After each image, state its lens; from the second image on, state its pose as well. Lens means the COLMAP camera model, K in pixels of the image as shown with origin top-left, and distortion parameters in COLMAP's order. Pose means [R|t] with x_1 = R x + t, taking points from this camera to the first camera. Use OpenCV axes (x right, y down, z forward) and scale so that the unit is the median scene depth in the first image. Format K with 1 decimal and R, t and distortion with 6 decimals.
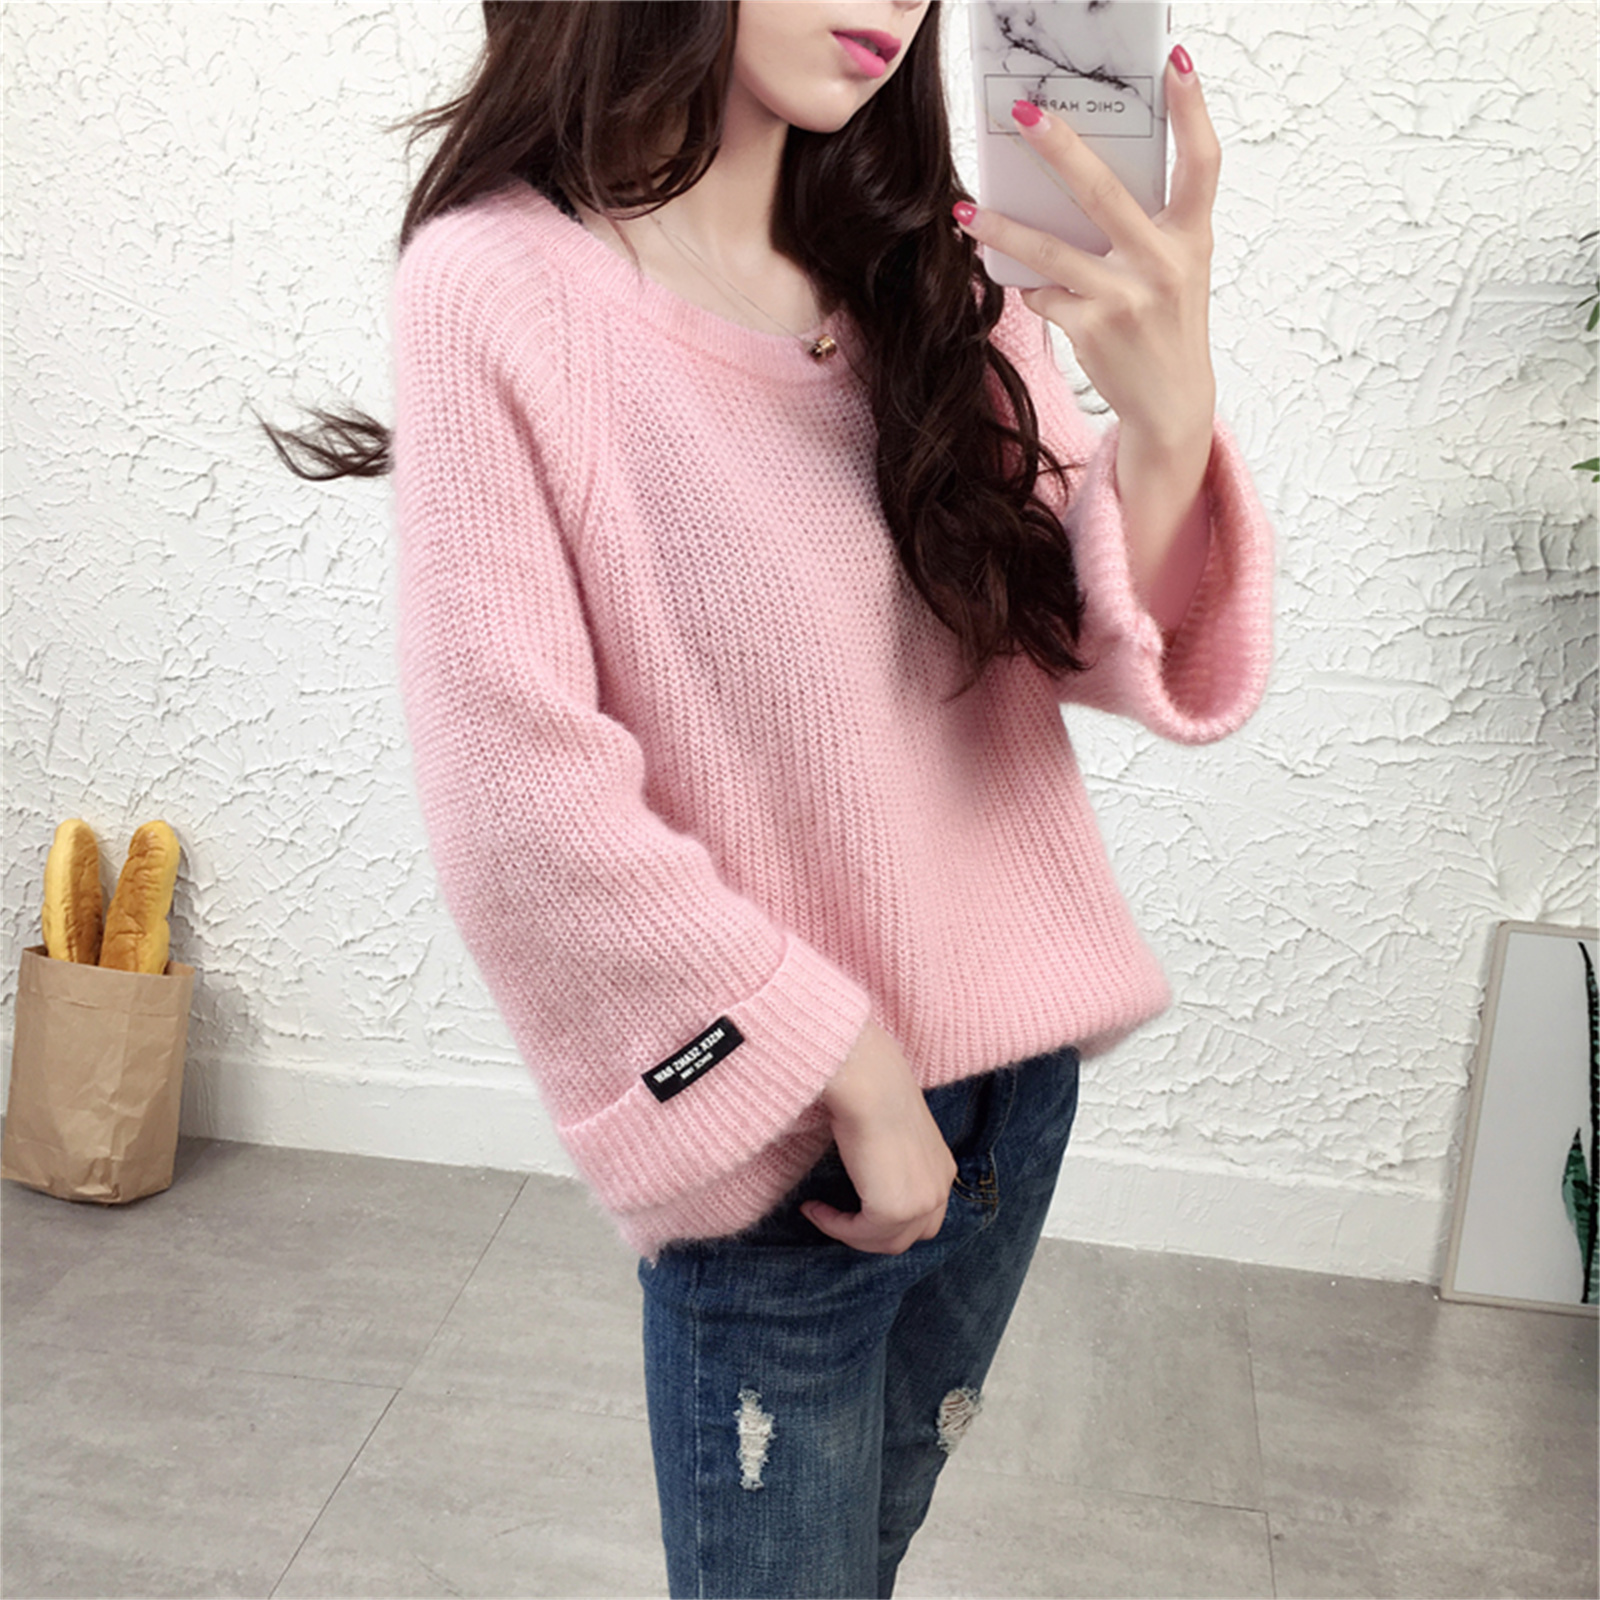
lens RADIAL K [[1777.0, 0, 797.3], [0, 1777.0, 773.9], [0, 0, 1]] dist [0.034790, 0.000000]
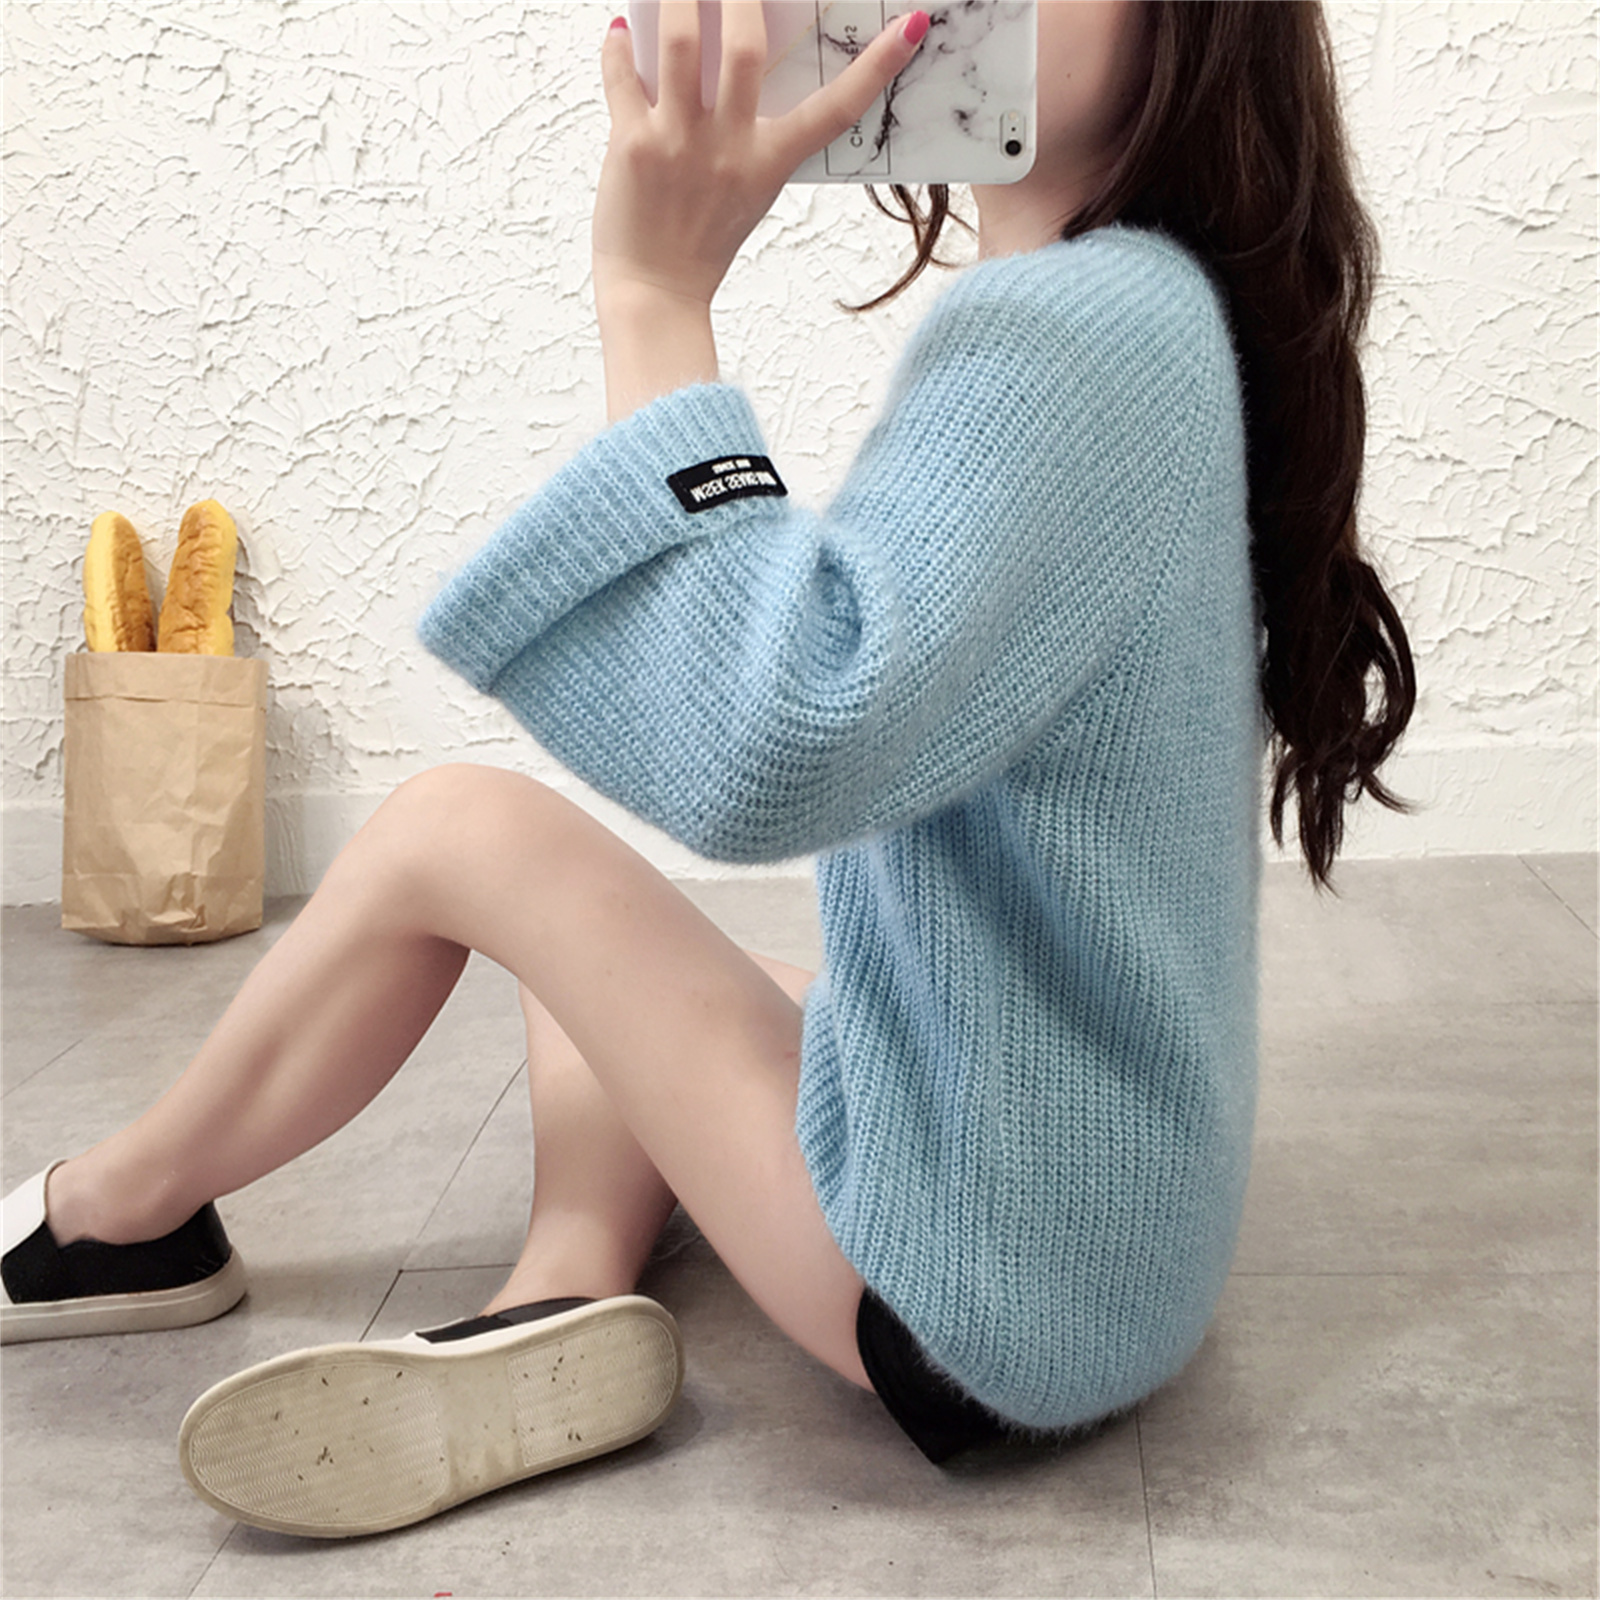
lens RADIAL K [[1777.0, 0, 816.7], [0, 1777.0, 750.4], [0, 0, 1]] dist [0.034790, 0.000000]
pose [[0.993611, -0.111316, 0.018621, -0.097855], [0.112519, 0.989877, -0.086504, 0.265705], [-0.008803, 0.088046, 0.996077, 0.147956]]
